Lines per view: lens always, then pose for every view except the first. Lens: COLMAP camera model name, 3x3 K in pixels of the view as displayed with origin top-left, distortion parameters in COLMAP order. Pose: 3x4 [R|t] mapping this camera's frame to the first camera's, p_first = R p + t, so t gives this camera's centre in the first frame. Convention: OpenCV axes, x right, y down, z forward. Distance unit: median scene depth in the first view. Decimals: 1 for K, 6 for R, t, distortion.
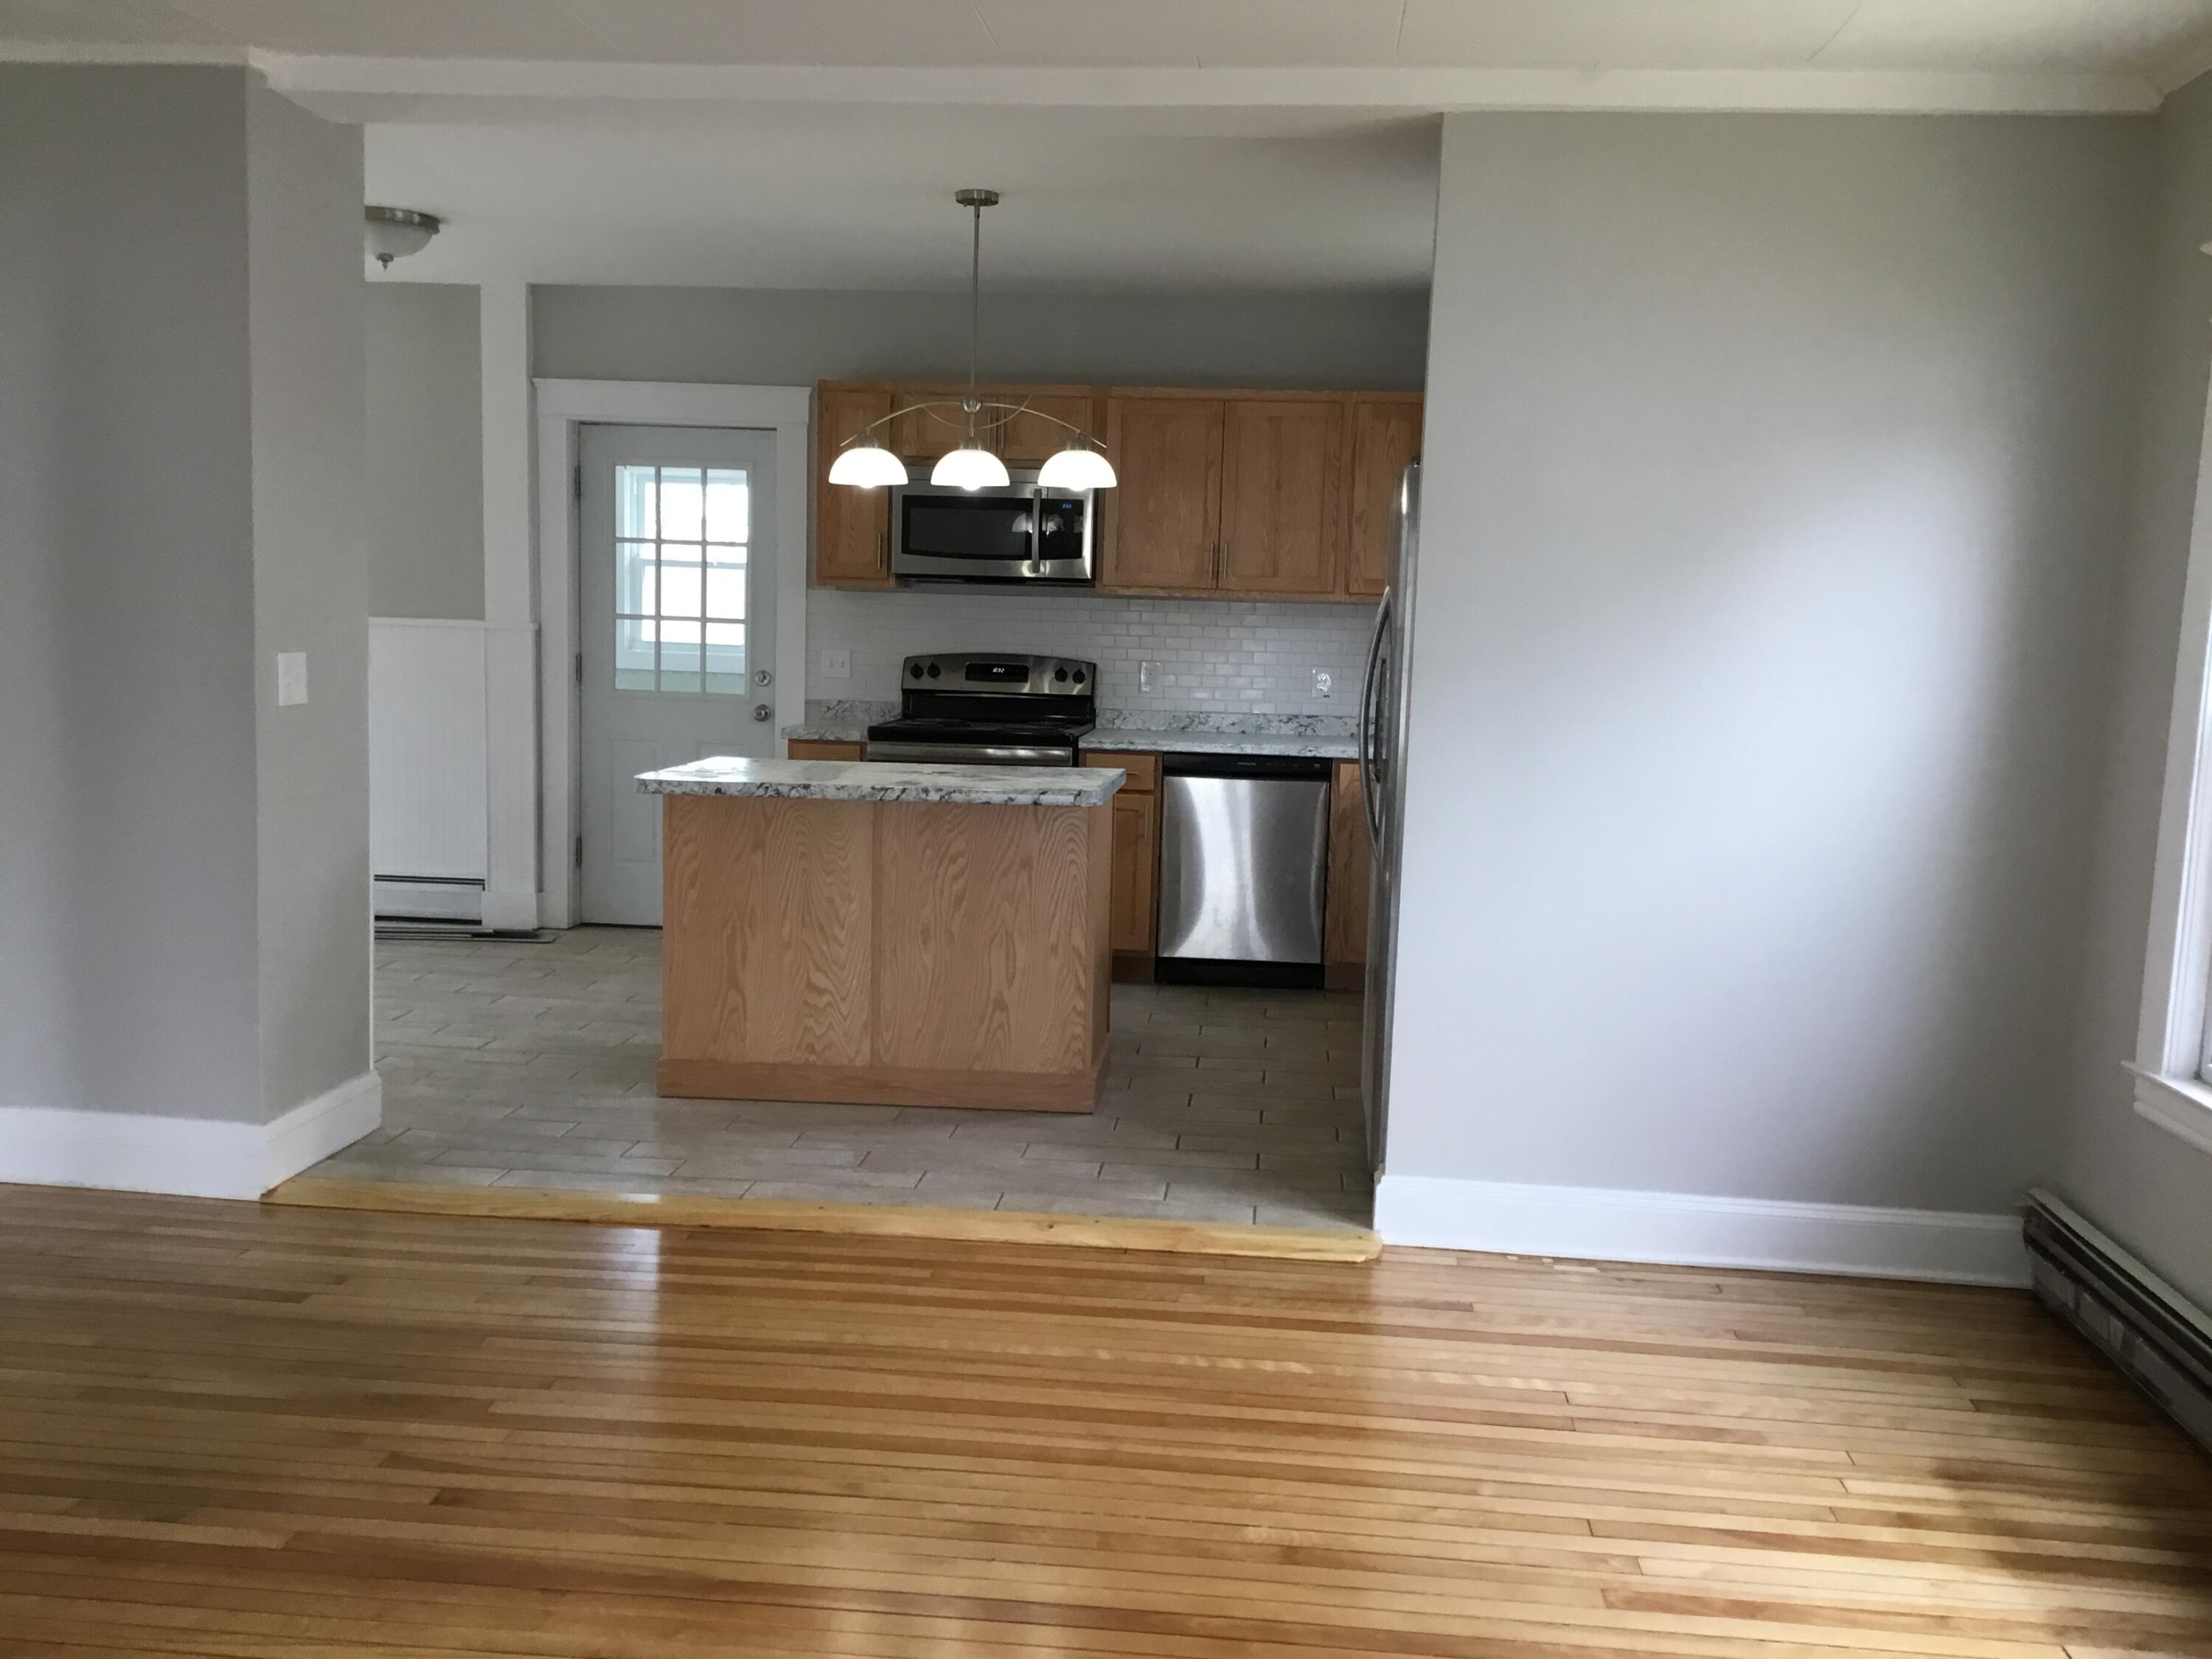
lens RADIAL K [[1996.9, 0, 1106.0], [0, 1996.9, 829.5], [0, 0, 1]] dist [0.124415, -0.262527]
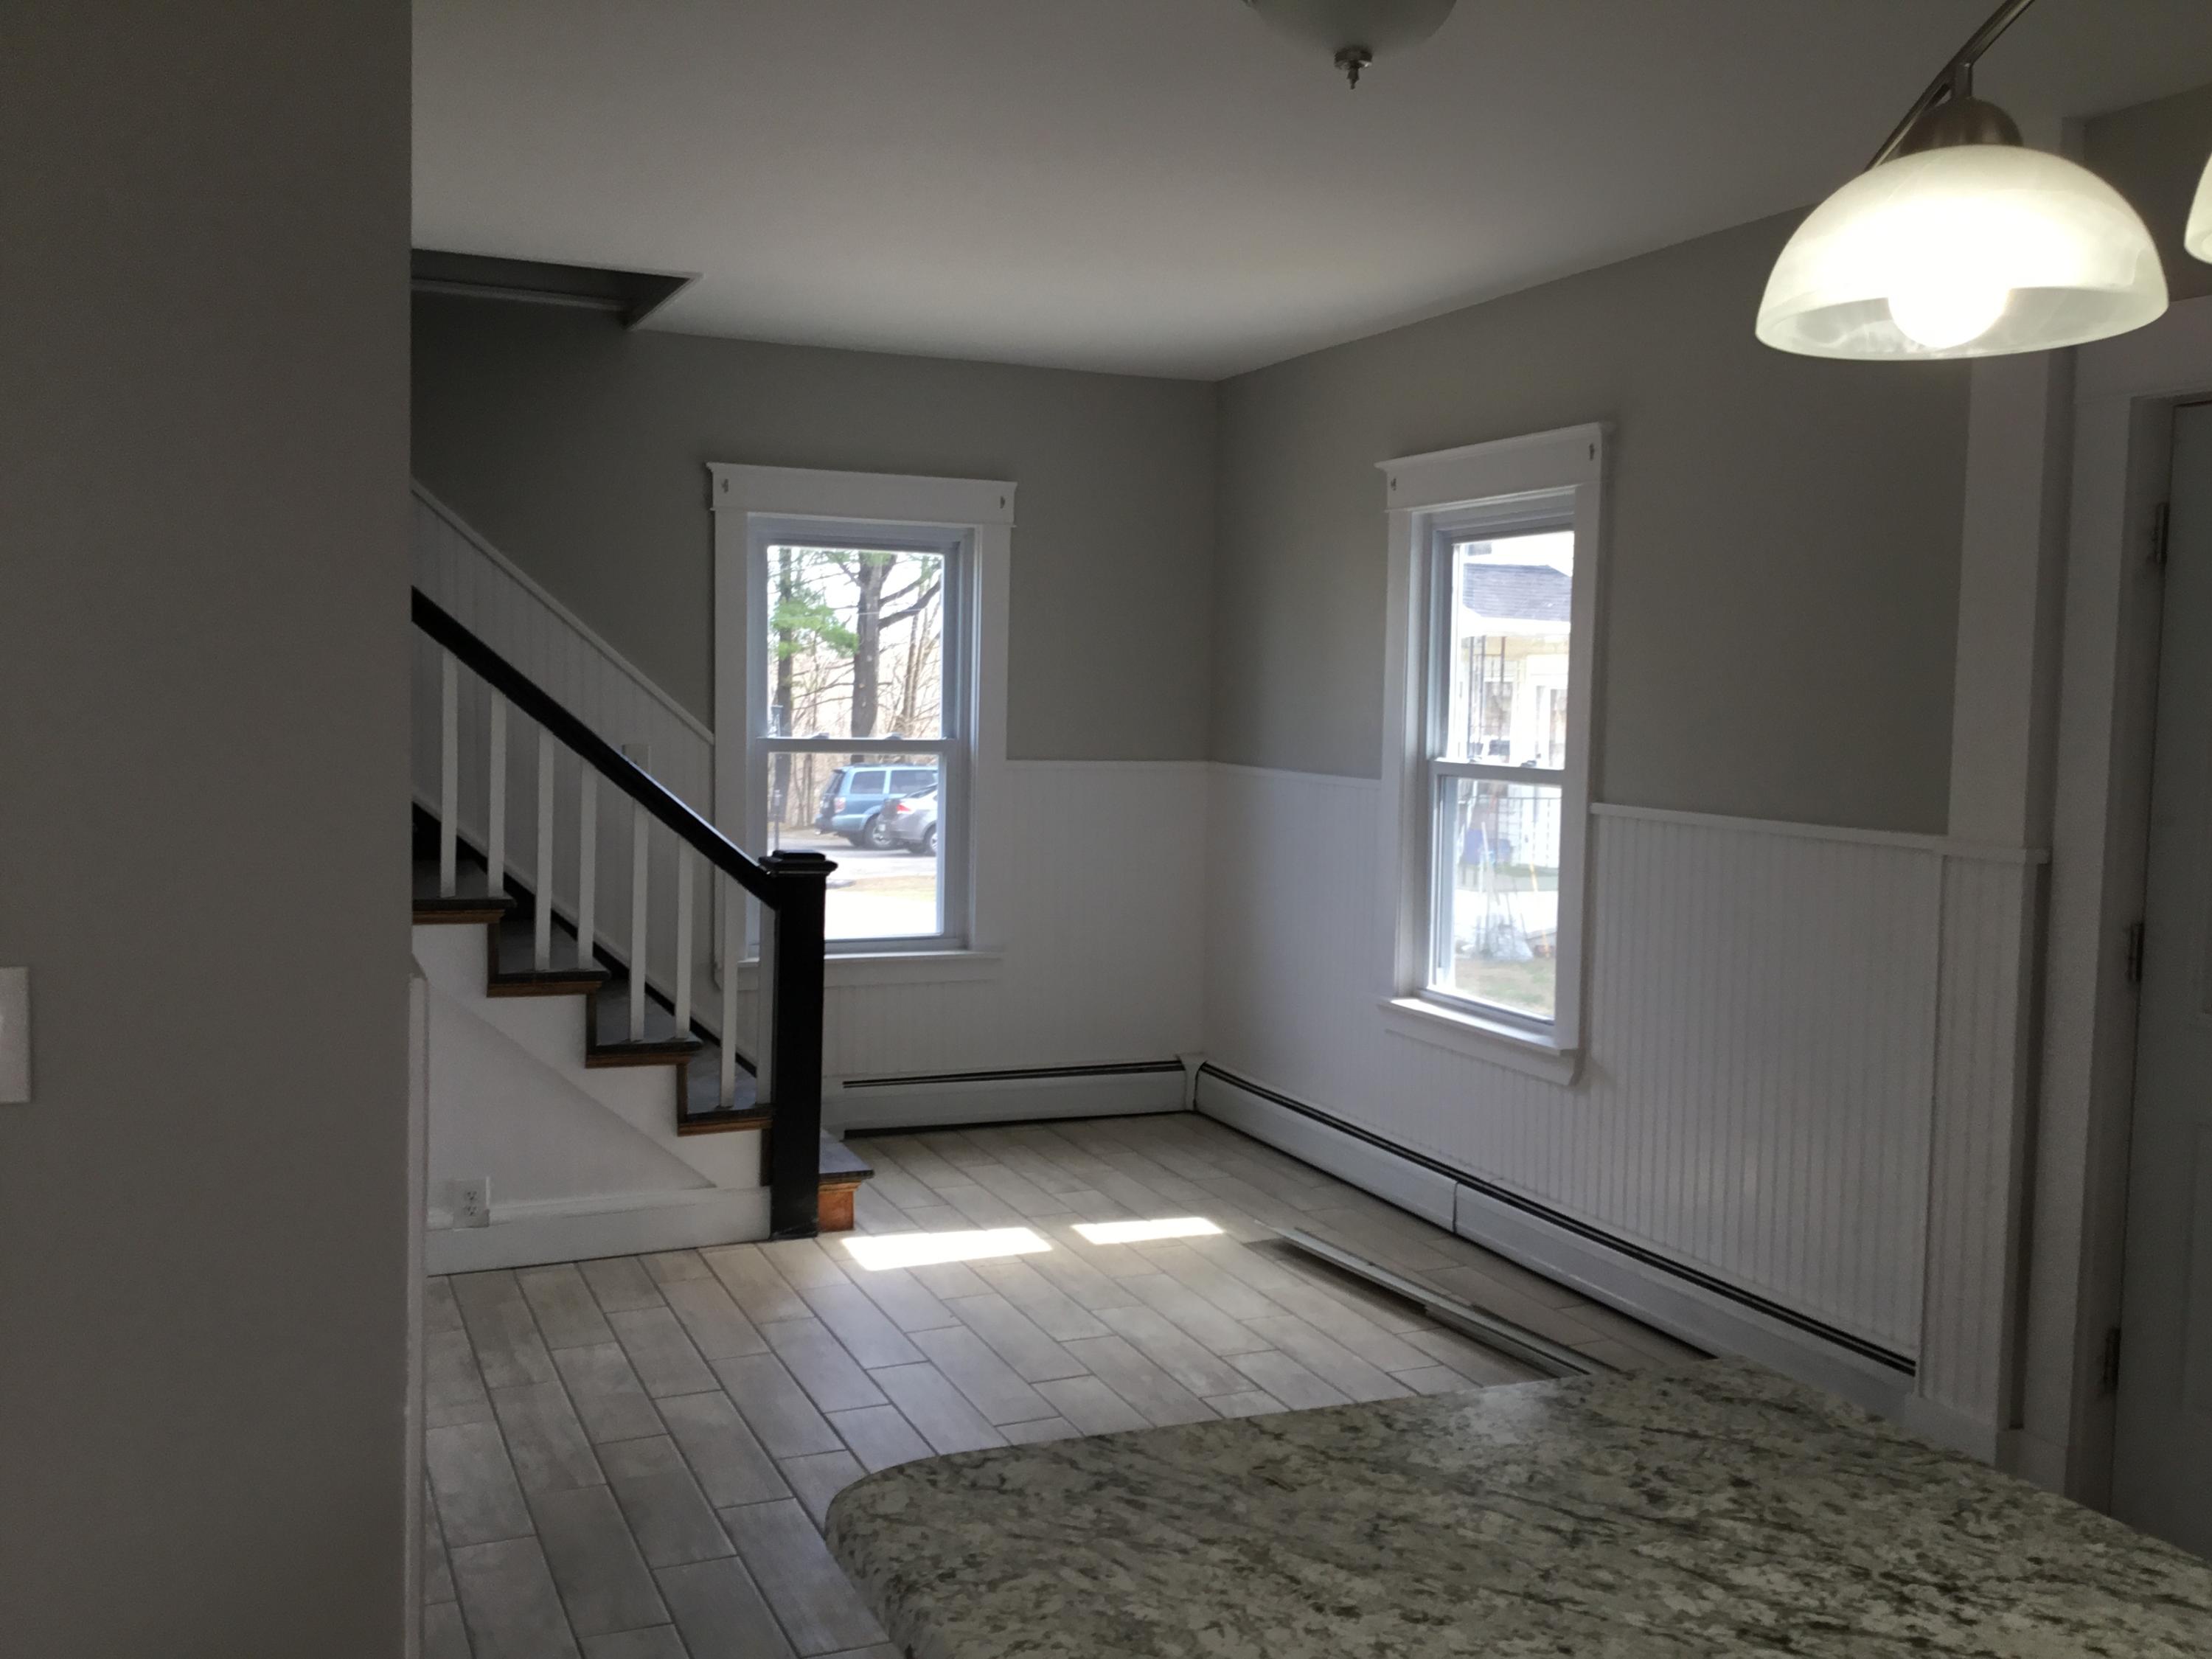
lens RADIAL K [[1976.9, 0, 1100.7], [0, 1976.9, 894.0], [0, 0, 1]] dist [0.063127, -0.079451]
pose [[0.473135, 0.069948, -0.878209, 0.018741], [-0.112020, 0.993528, 0.018782, -0.083227], [0.873839, 0.089490, 0.477909, 0.636049]]
